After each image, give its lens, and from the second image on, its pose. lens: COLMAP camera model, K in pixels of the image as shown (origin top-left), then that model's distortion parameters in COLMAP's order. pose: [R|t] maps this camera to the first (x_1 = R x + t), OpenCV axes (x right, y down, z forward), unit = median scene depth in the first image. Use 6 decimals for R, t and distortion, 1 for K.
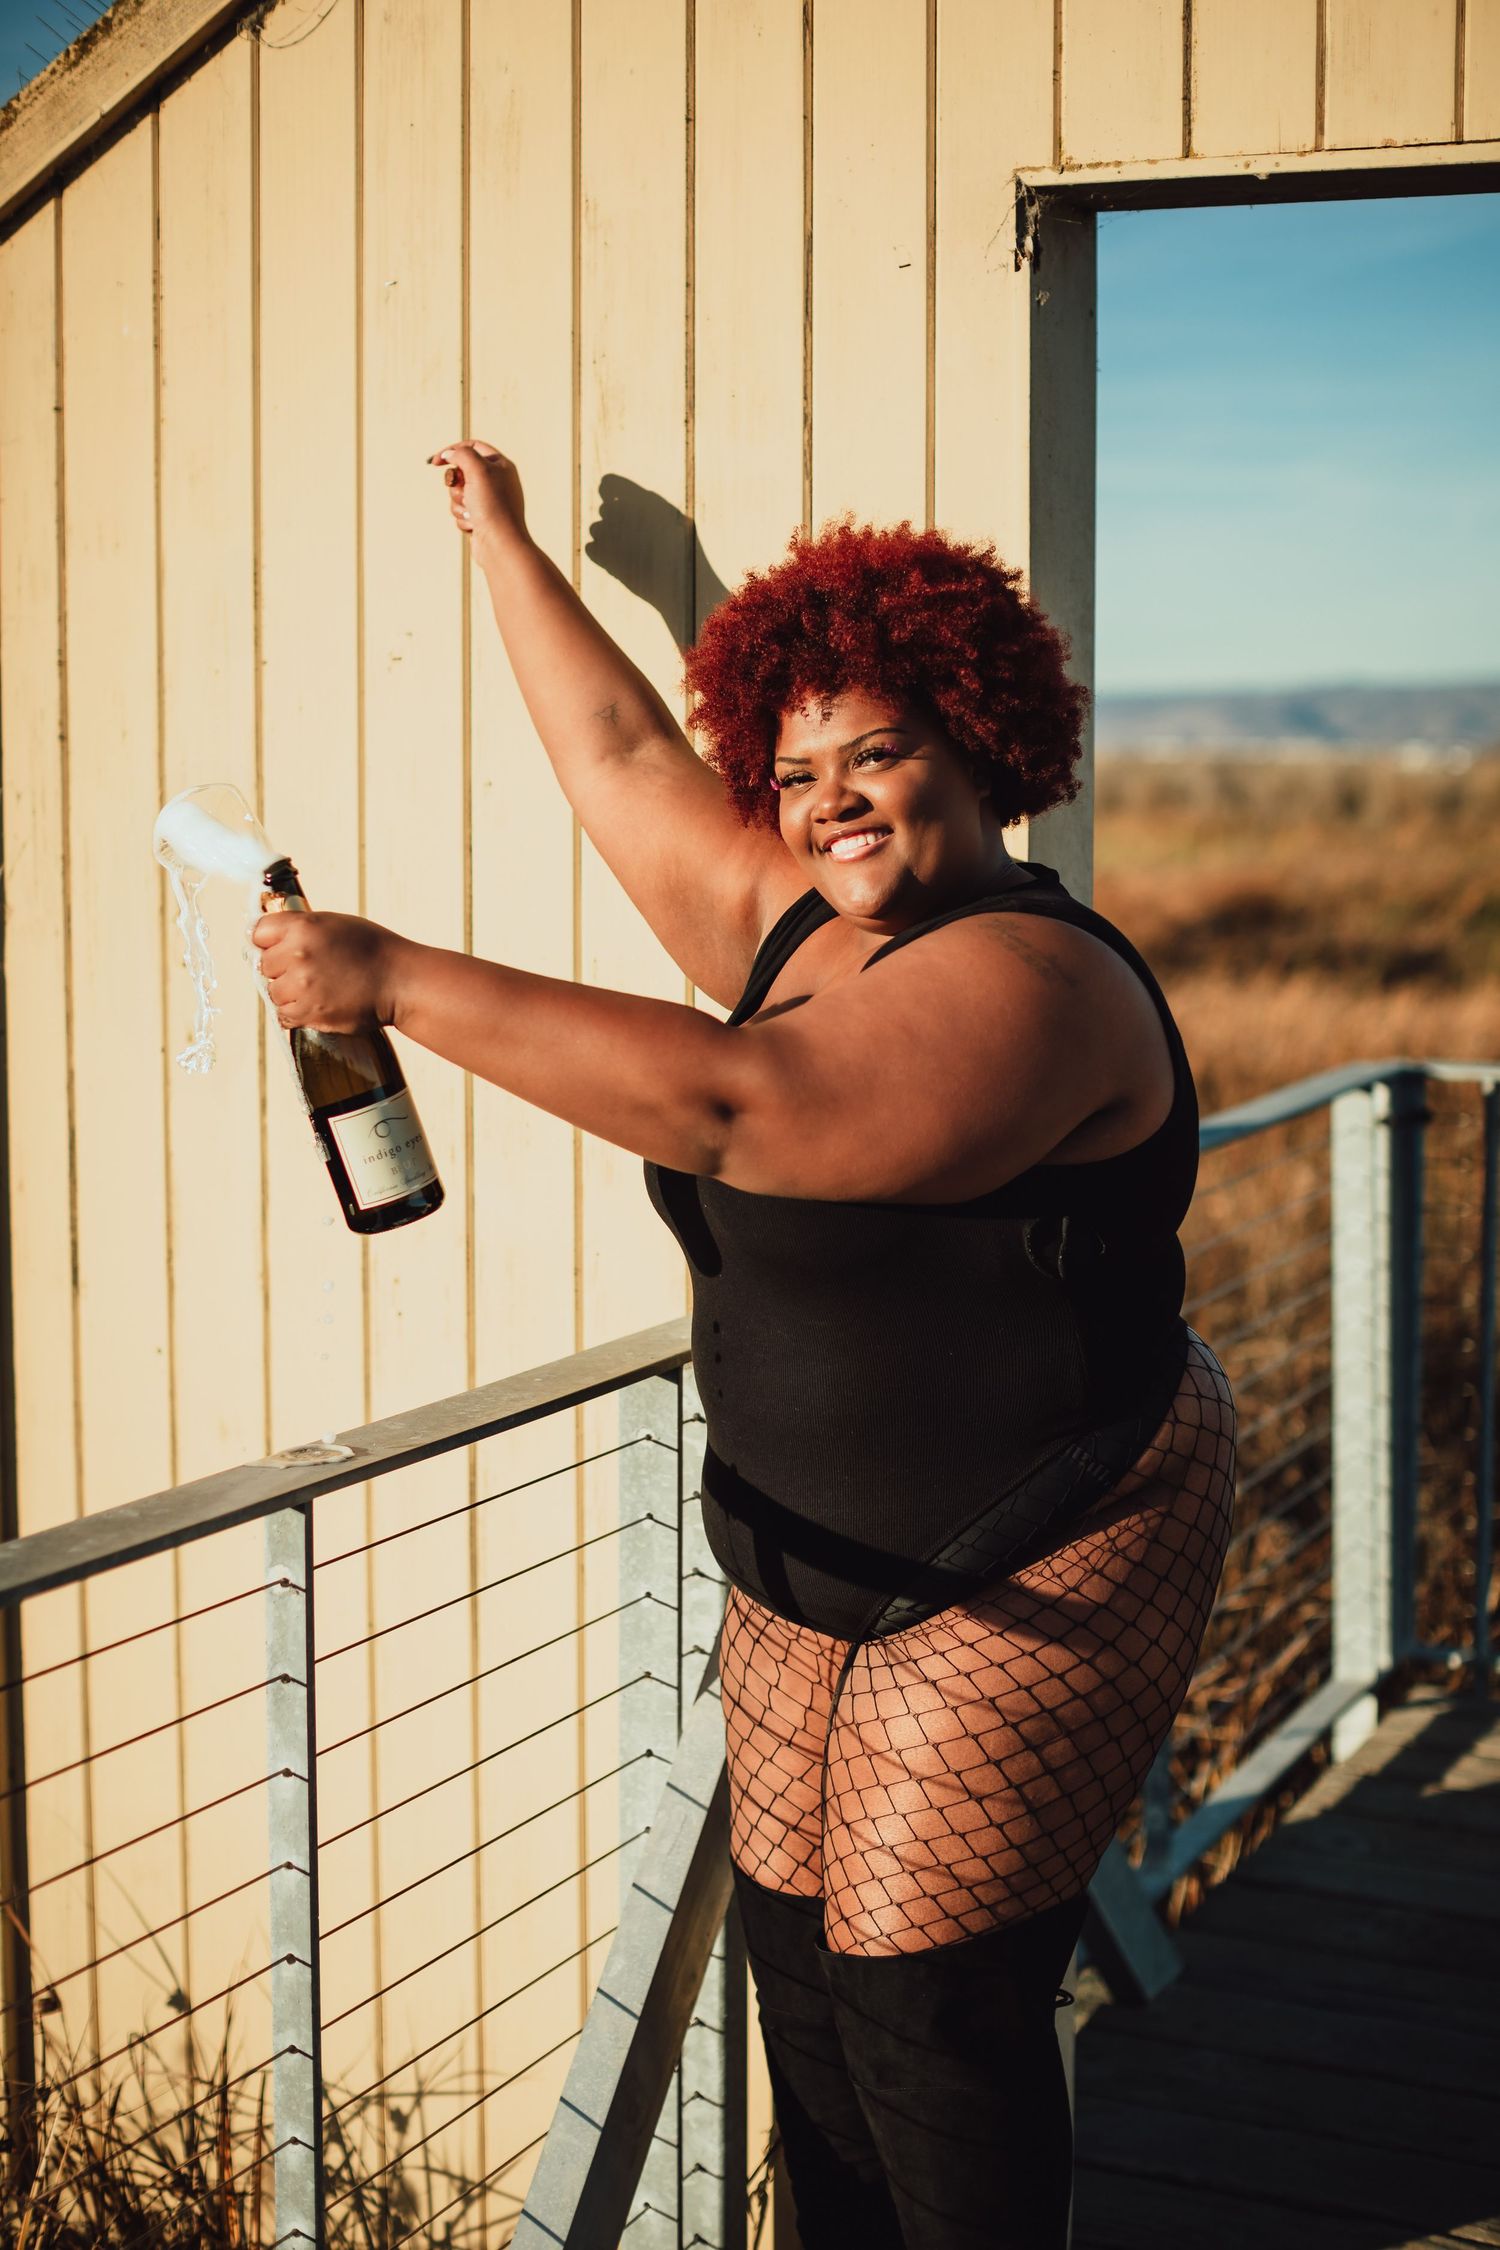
lens RADIAL K [[3463.2, 0, 801.5], [0, 3463.2, 1054.4], [0, 0, 1]] dist [-0.101209, 0.000000]
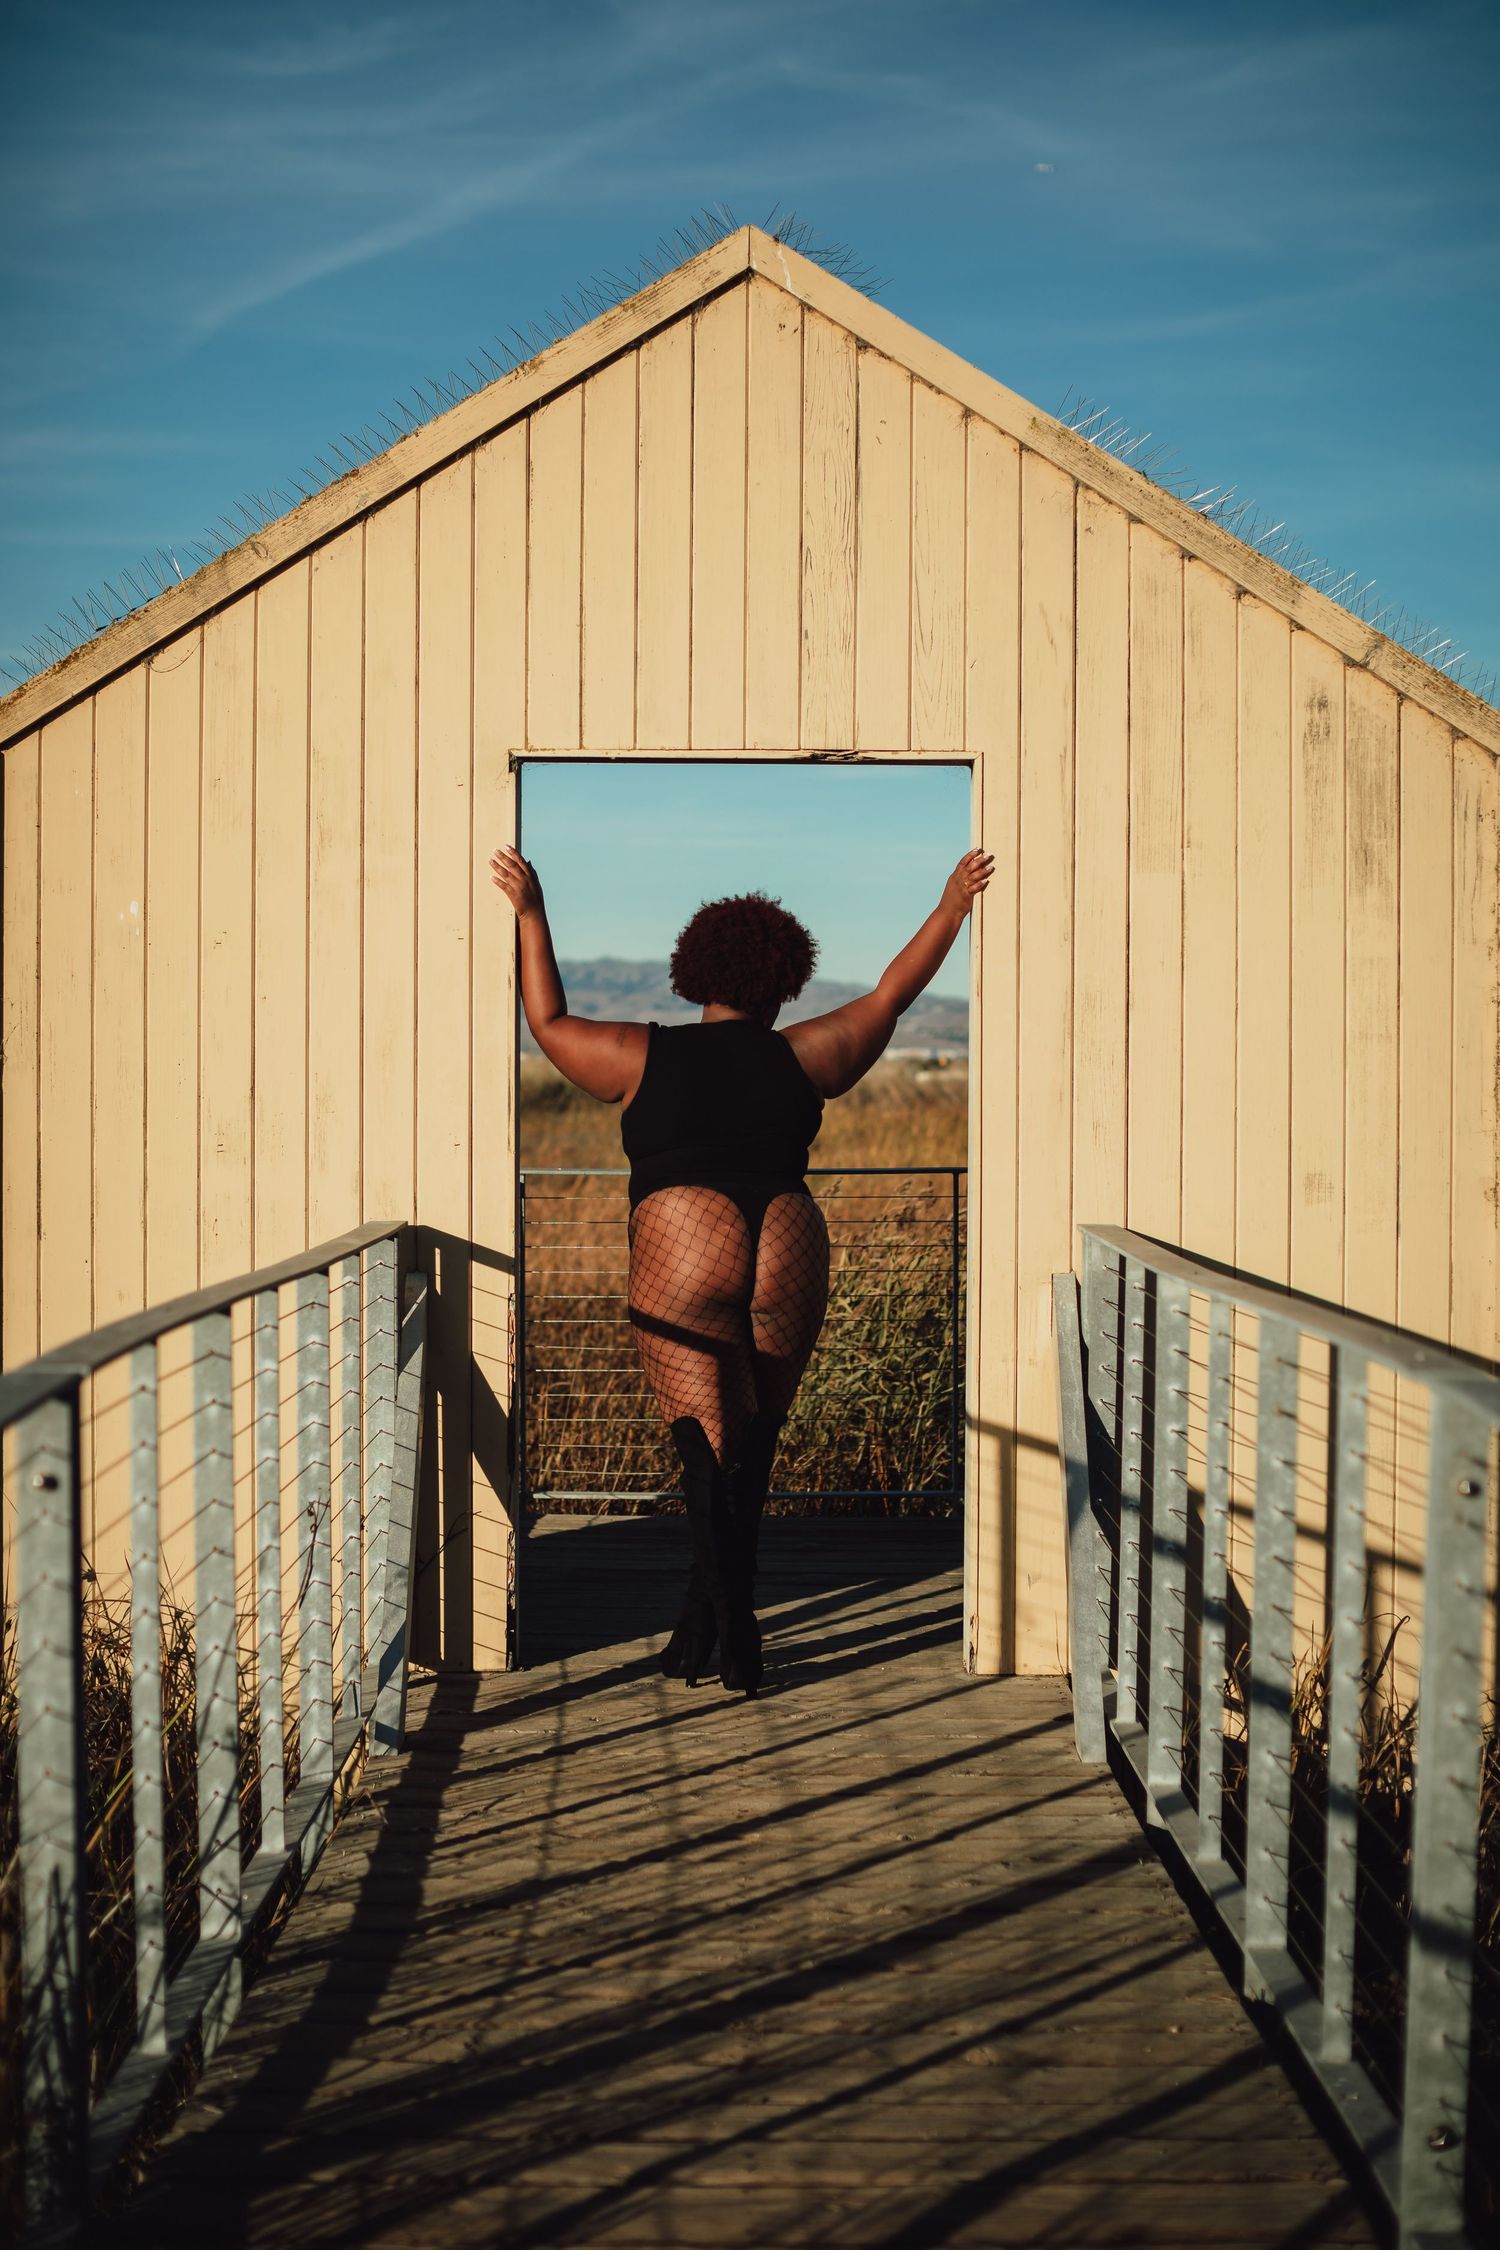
lens RADIAL K [[3557.5, 0, 758.9], [0, 3557.5, 1061.0], [0, 0, 1]] dist [-0.155962, 0.000000]
pose [[0.908134, -0.004219, 0.418658, -0.808883], [0.038488, 0.996556, -0.073445, 0.154981], [-0.416907, 0.082811, 0.905169, -1.313620]]
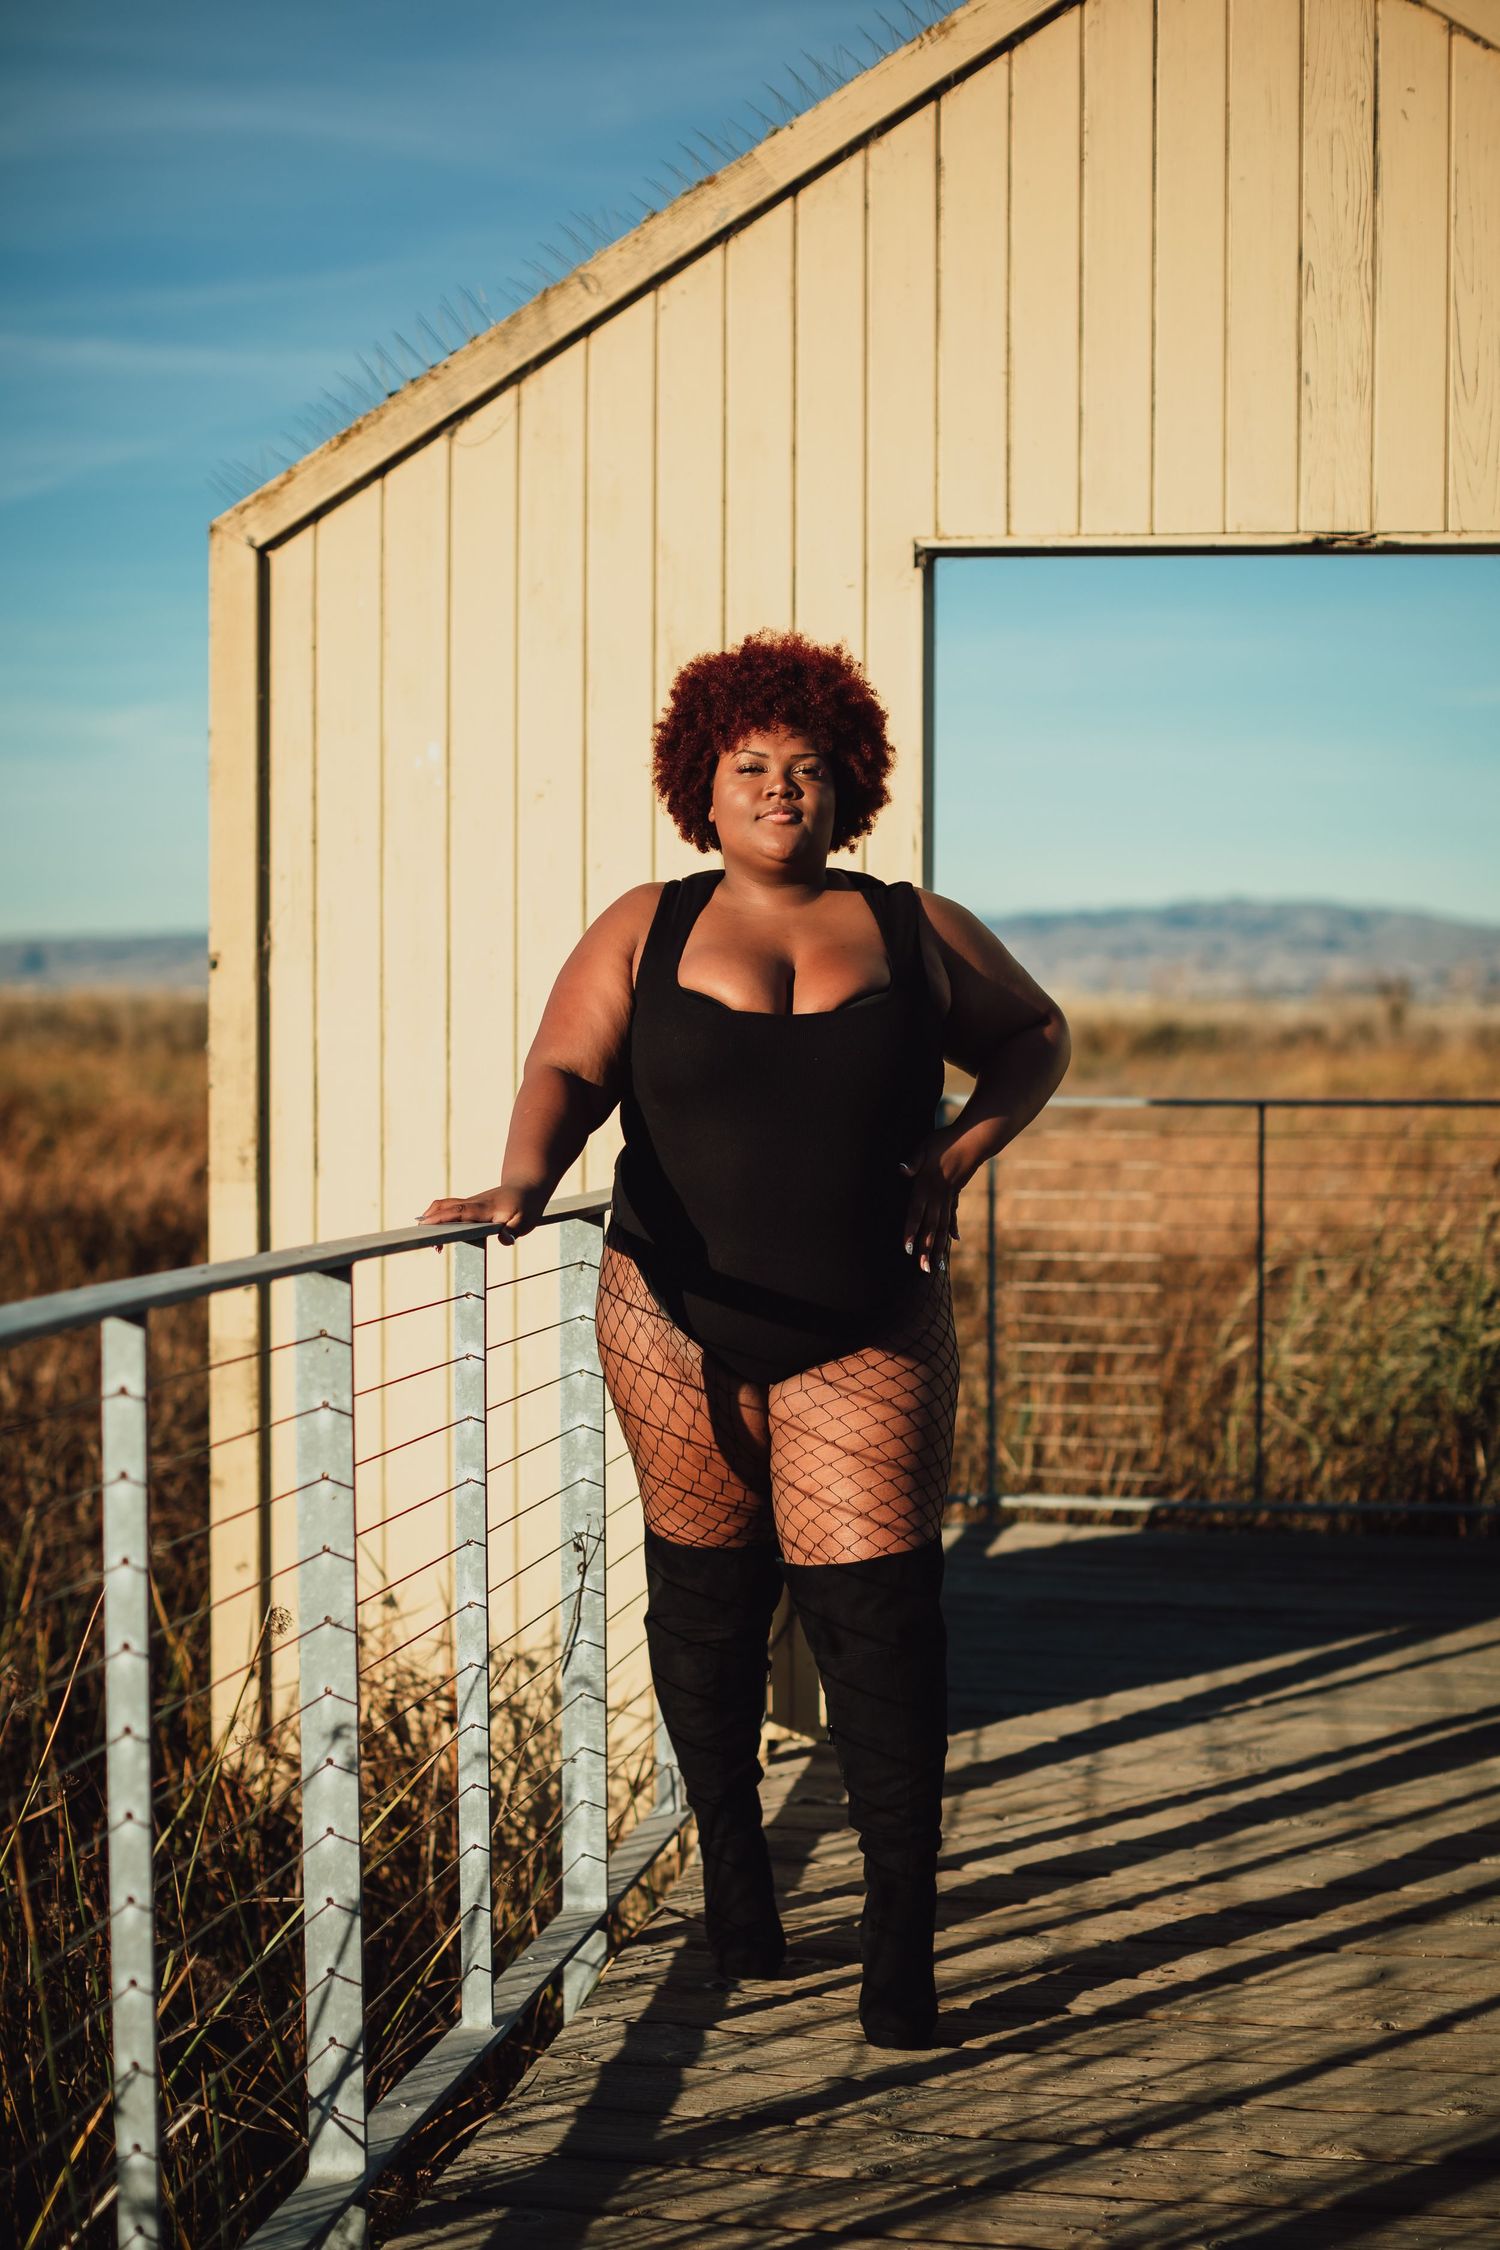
lens RADIAL K [[3716.3, 0, 724.0], [0, 3716.3, 1155.9], [0, 0, 1]] dist [-0.122285, 0.000000]
pose [[0.969007, -0.012173, 0.246734, -0.519863], [0.022399, 0.999001, -0.038681, 0.151241], [-0.246016, 0.043009, 0.968311, -0.887863]]
